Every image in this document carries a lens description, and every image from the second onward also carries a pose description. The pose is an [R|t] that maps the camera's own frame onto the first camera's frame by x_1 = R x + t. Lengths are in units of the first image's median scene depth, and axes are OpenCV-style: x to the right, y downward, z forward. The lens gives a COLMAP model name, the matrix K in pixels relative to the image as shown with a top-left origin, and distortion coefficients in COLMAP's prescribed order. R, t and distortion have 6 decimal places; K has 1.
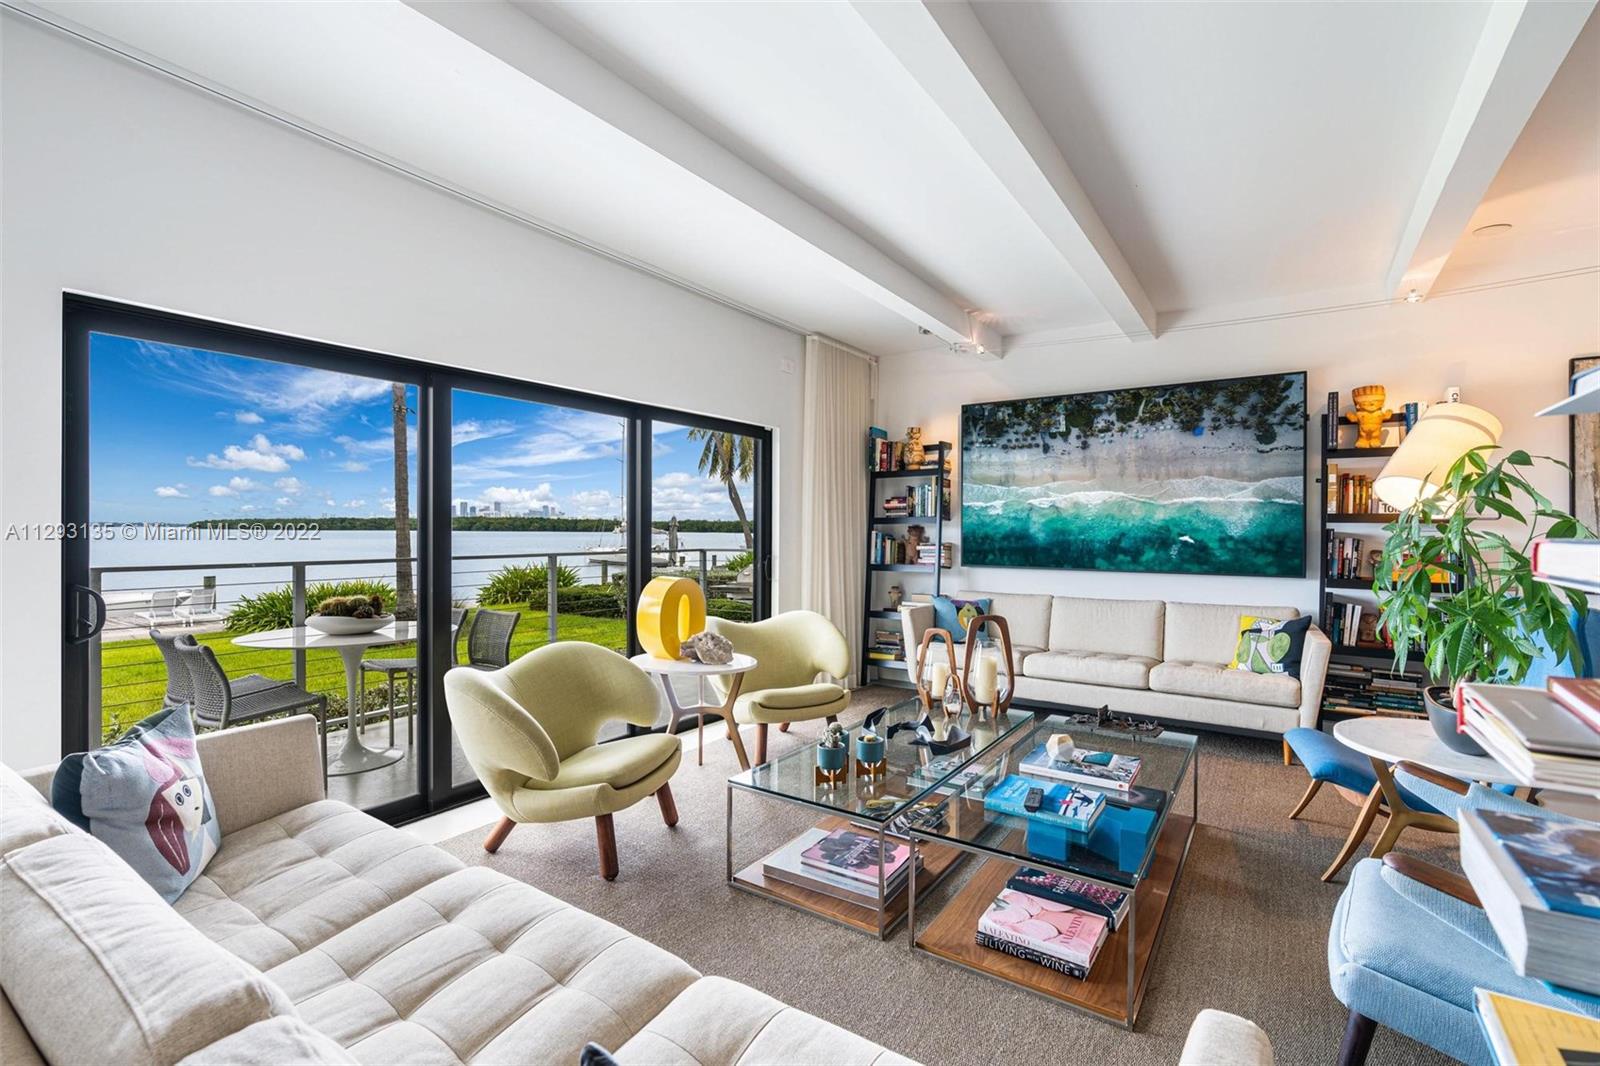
lens RADIAL K [[724.8, 0, 800.0], [0, 724.8, 533.0], [0, 0, 1]] dist [0.109465, 0.000033]
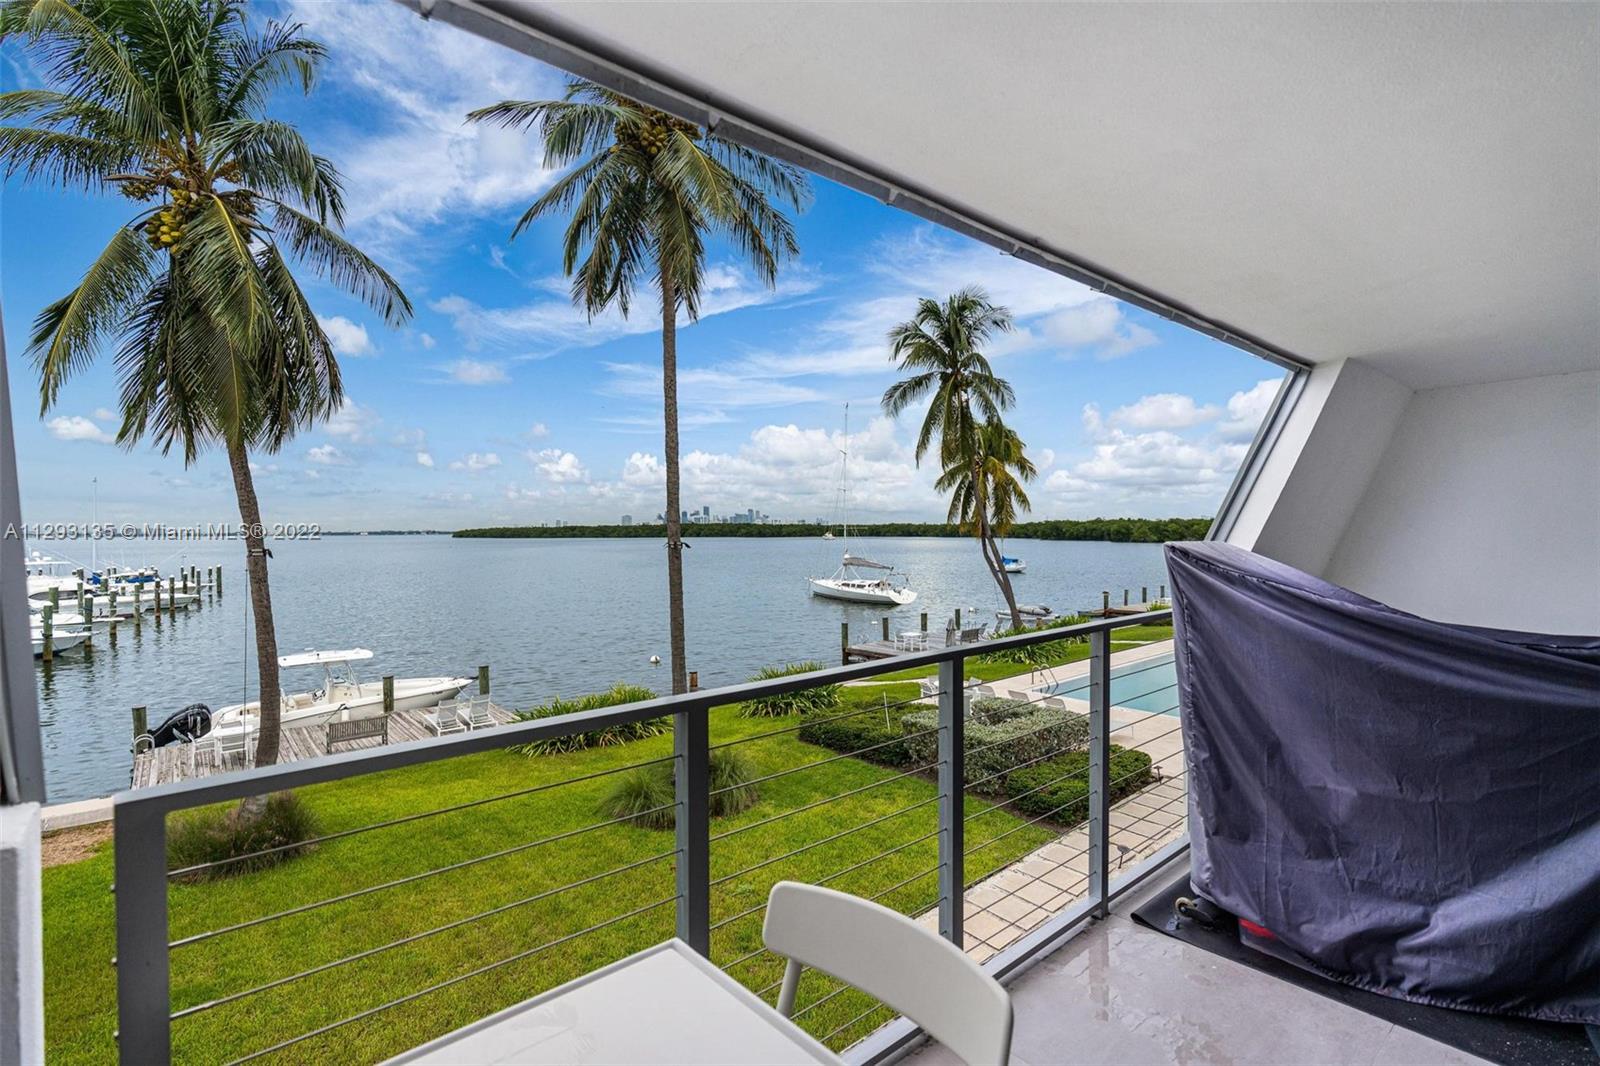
lens RADIAL K [[724.8, 0, 800.0], [0, 724.8, 533.0], [0, 0, 1]] dist [0.109465, 0.000033]
pose [[0.969230, 0.006852, -0.246061, -0.302157], [-0.009991, 0.999884, -0.011510, 0.002704], [0.245954, 0.013614, 0.969186, 0.616134]]
